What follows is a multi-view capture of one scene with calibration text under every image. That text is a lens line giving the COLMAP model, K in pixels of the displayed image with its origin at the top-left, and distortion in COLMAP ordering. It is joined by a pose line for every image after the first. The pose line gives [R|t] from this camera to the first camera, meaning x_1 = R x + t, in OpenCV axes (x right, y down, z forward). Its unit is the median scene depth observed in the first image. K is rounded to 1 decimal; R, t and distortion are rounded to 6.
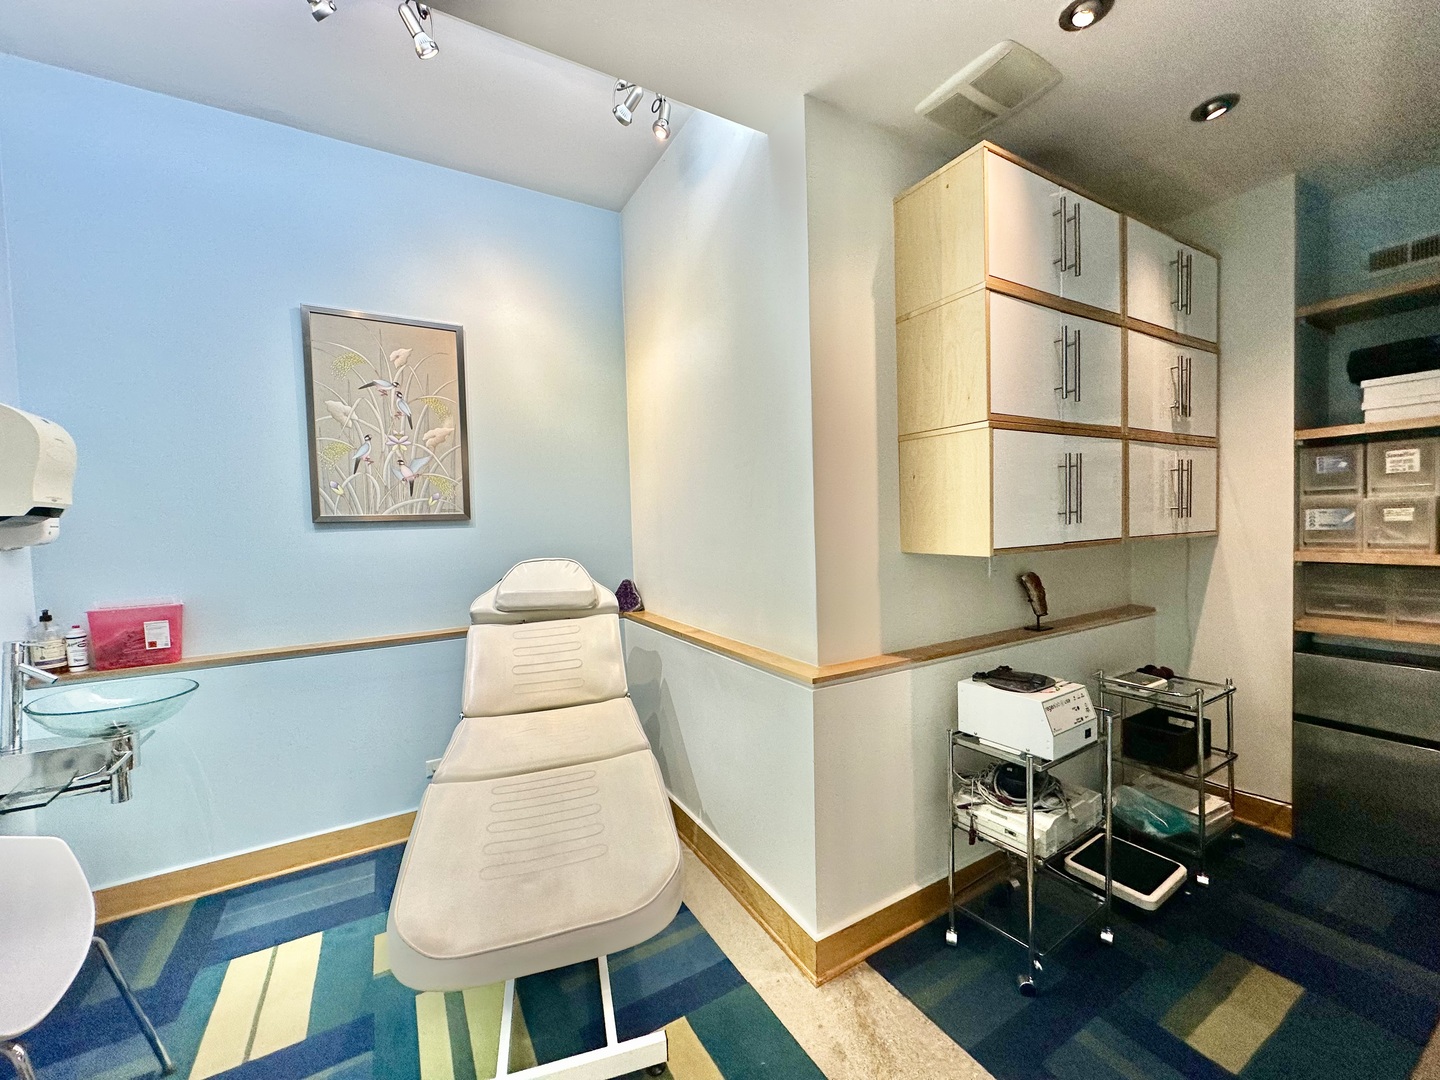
lens RADIAL K [[573.9, 0, 718.4], [0, 573.9, 542.3], [0, 0, 1]] dist [0.001686, -0.000056]
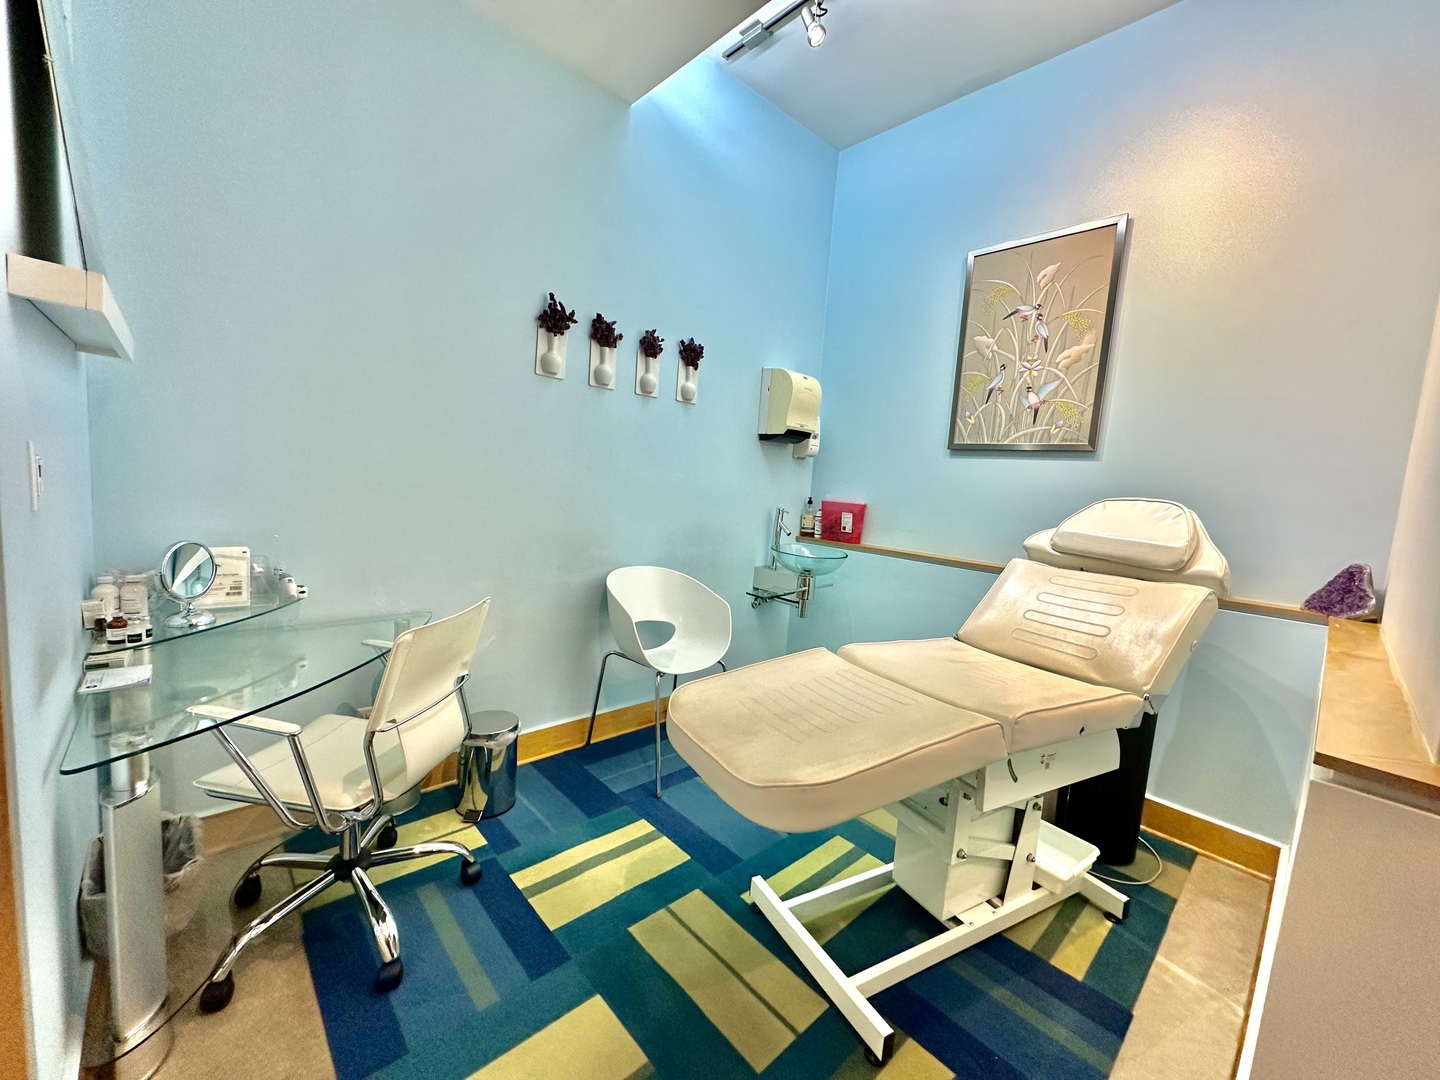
lens RADIAL K [[573.9, 0, 717.4], [0, 573.9, 539.2], [0, 0, 1]] dist [0.001686, -0.000056]
pose [[0.216804, 0.145769, -0.965271, 0.321307], [-0.112491, 0.985933, 0.123623, 0.052328], [0.969712, 0.081782, 0.230152, 0.305534]]
